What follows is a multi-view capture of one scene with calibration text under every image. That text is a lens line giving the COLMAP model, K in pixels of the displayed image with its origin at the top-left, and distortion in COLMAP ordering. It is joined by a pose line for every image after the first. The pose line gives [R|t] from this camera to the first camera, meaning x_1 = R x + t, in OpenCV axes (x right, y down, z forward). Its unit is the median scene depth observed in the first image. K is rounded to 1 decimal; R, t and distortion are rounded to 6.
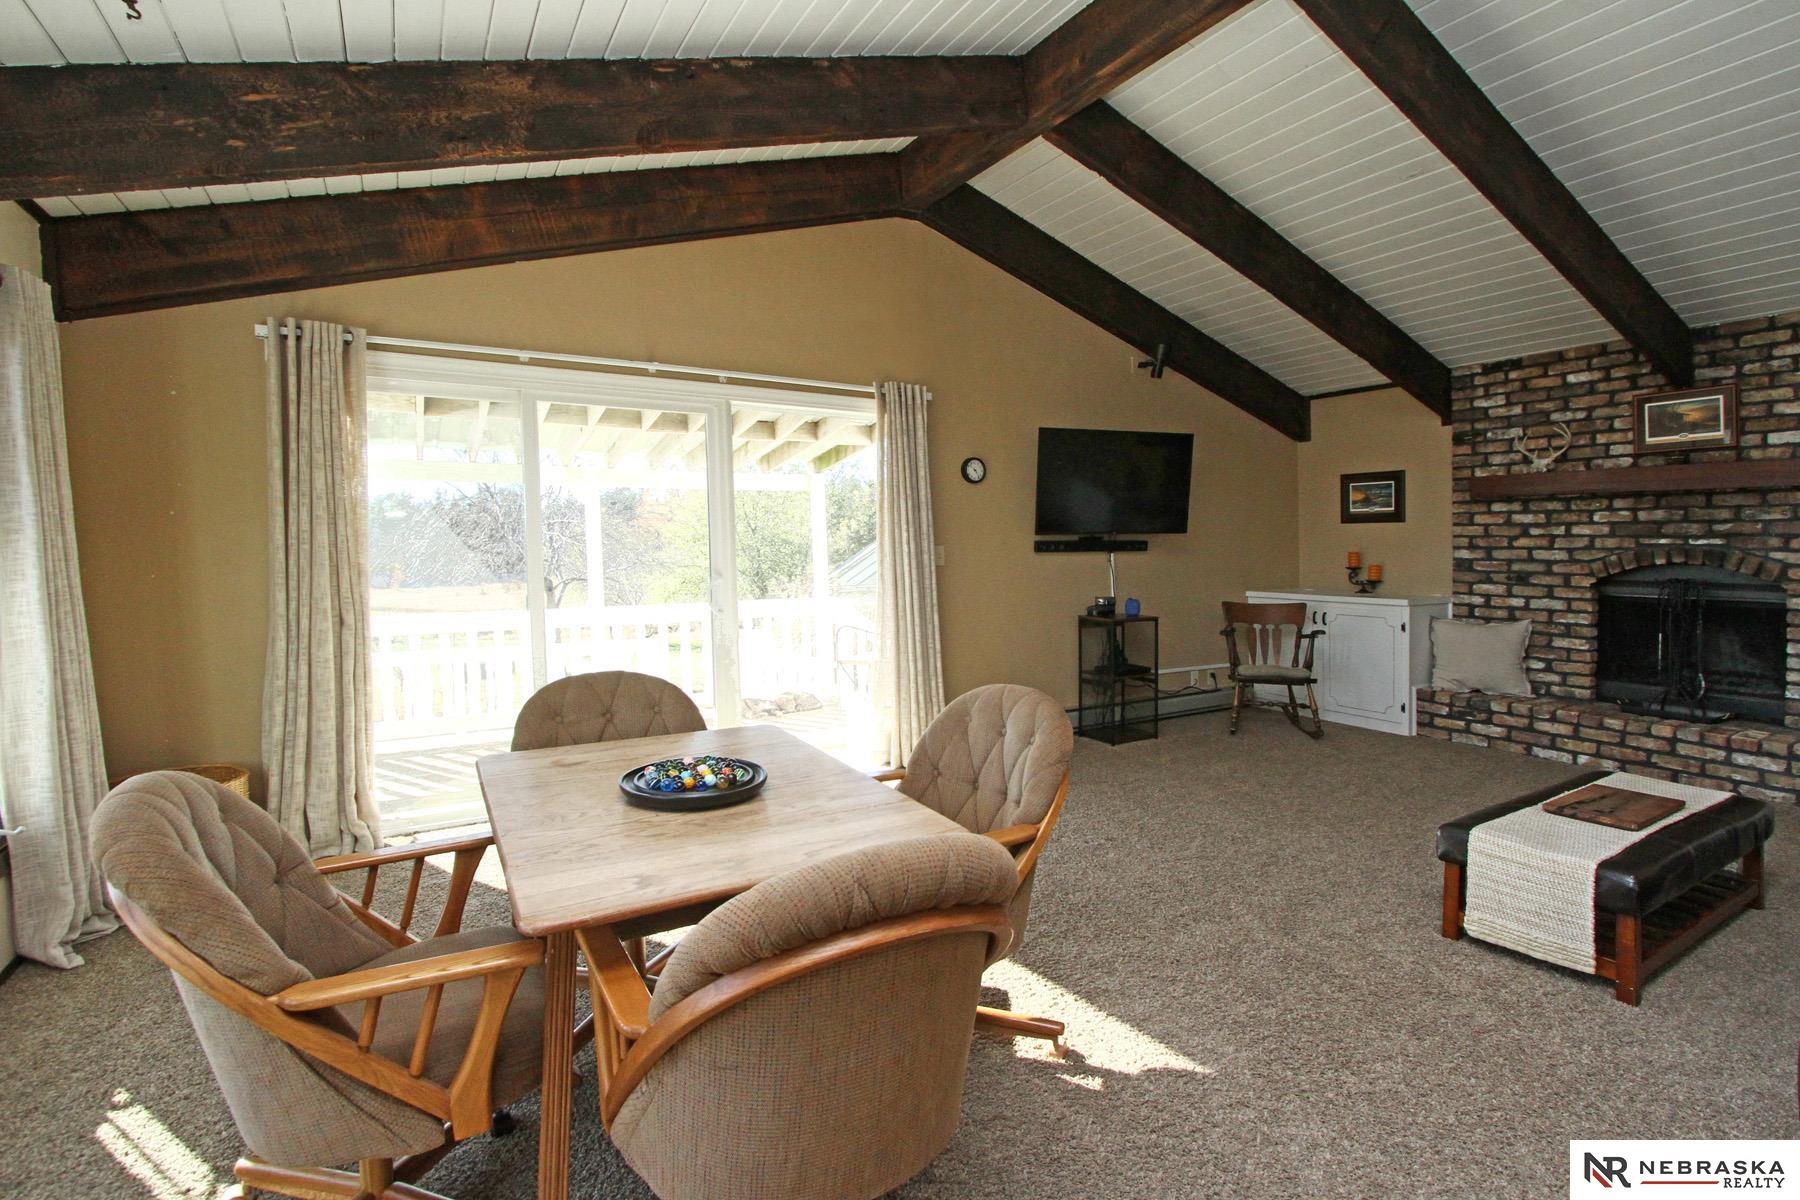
lens RADIAL K [[842.1, 0, 901.4], [0, 842.1, 594.9], [0, 0, 1]] dist [-0.008670, -0.000046]
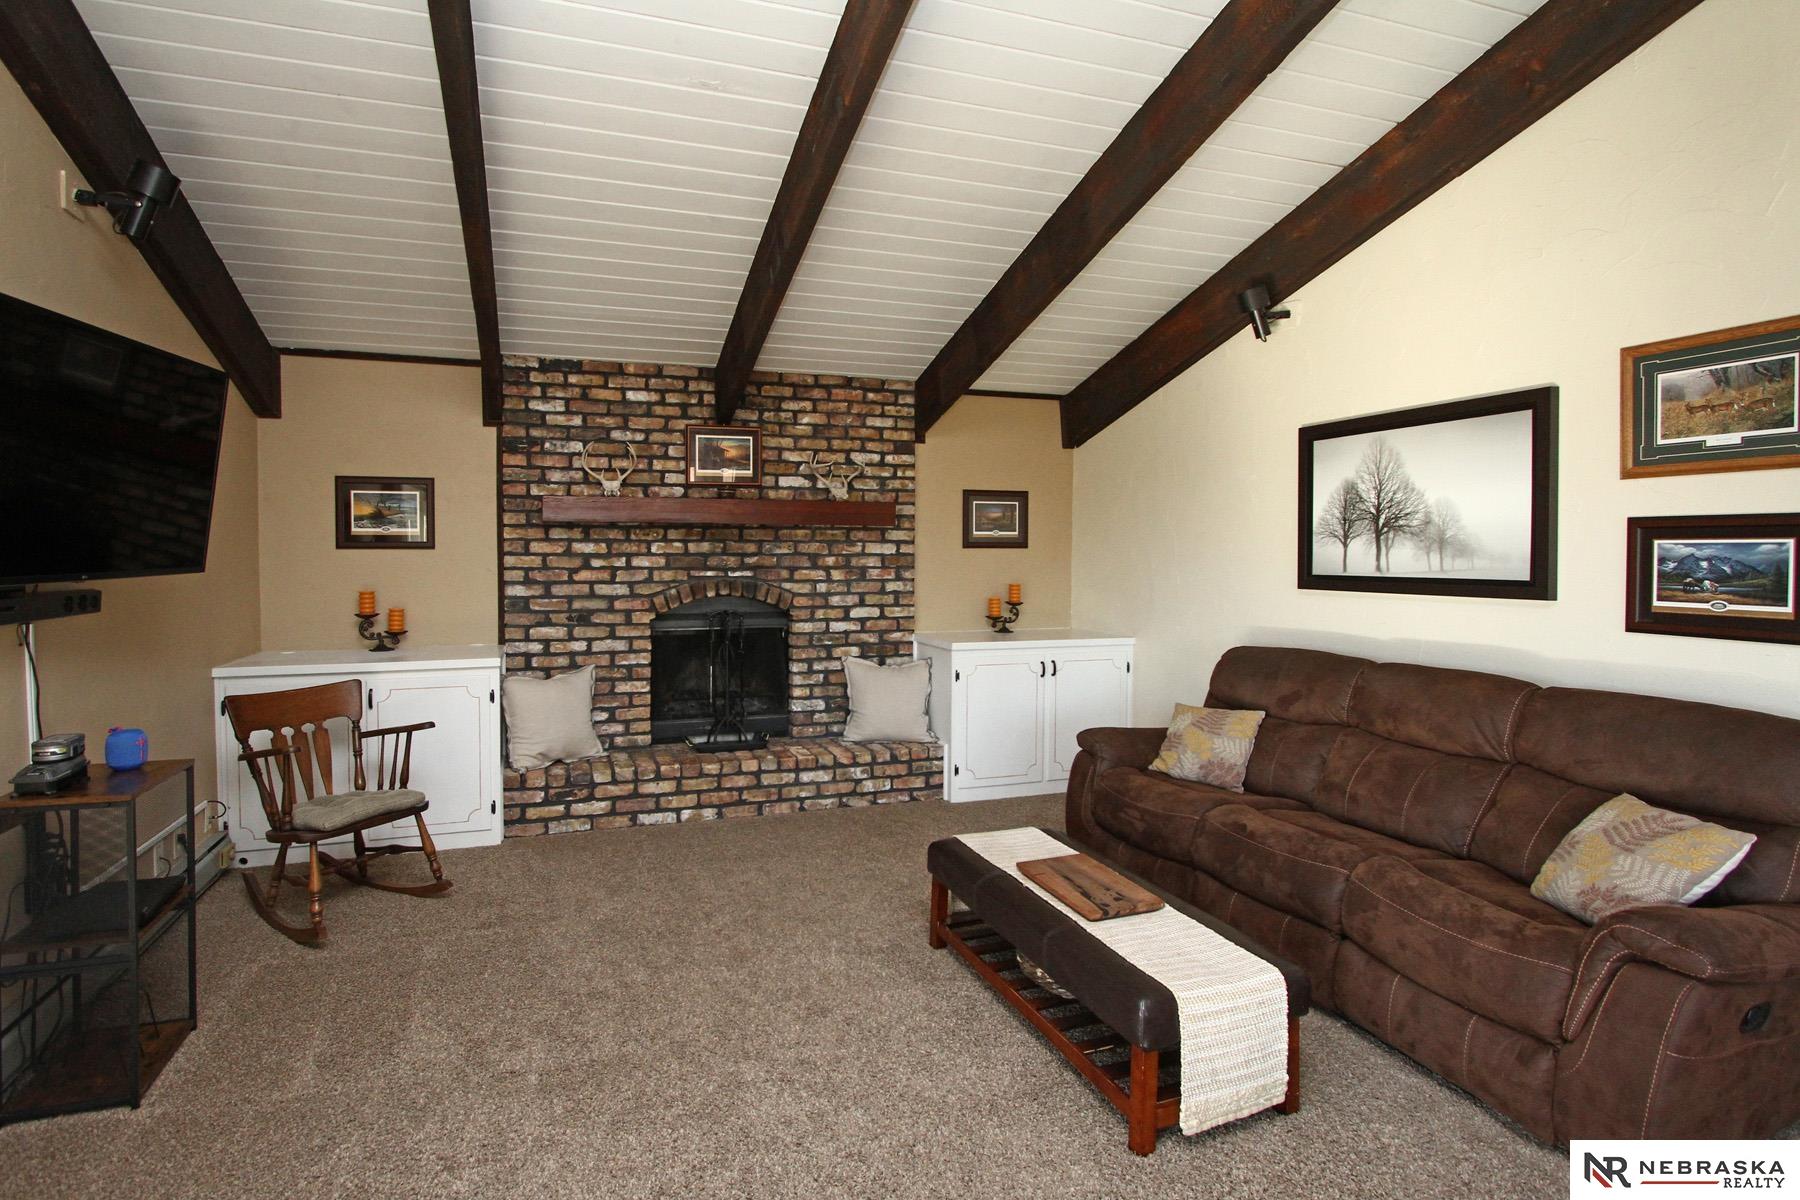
lens RADIAL K [[887.4, 0, 849.9], [0, 887.4, 552.7], [0, 0, 1]] dist [-0.006866, -0.000043]
pose [[0.239272, 0.003108, 0.970947, -0.074847], [0.059086, 0.998095, -0.017756, -0.055984], [-0.969153, 0.061618, 0.238633, 0.539568]]
